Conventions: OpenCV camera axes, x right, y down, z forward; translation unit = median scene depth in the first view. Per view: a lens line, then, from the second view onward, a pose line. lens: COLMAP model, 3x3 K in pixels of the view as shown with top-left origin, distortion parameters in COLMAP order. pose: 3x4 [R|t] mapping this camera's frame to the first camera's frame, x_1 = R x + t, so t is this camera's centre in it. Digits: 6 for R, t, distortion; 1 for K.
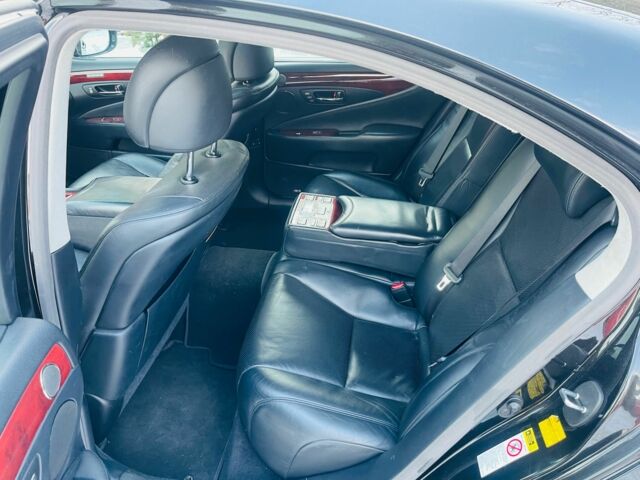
lens RADIAL K [[484.3, 0, 320.0], [0, 484.3, 240.0], [0, 0, 1]] dist [0.081217, -0.105766]
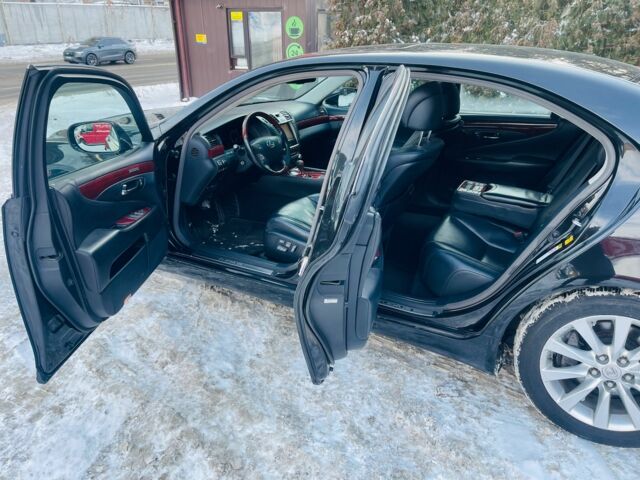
lens RADIAL K [[484.3, 0, 320.0], [0, 484.3, 240.0], [0, 0, 1]] dist [0.081217, -0.105766]
pose [[0.943424, 0.119471, -0.309318, 0.037446], [-0.167755, 0.976618, -0.134444, 0.475391], [0.286023, 0.178728, 0.941407, -0.822110]]
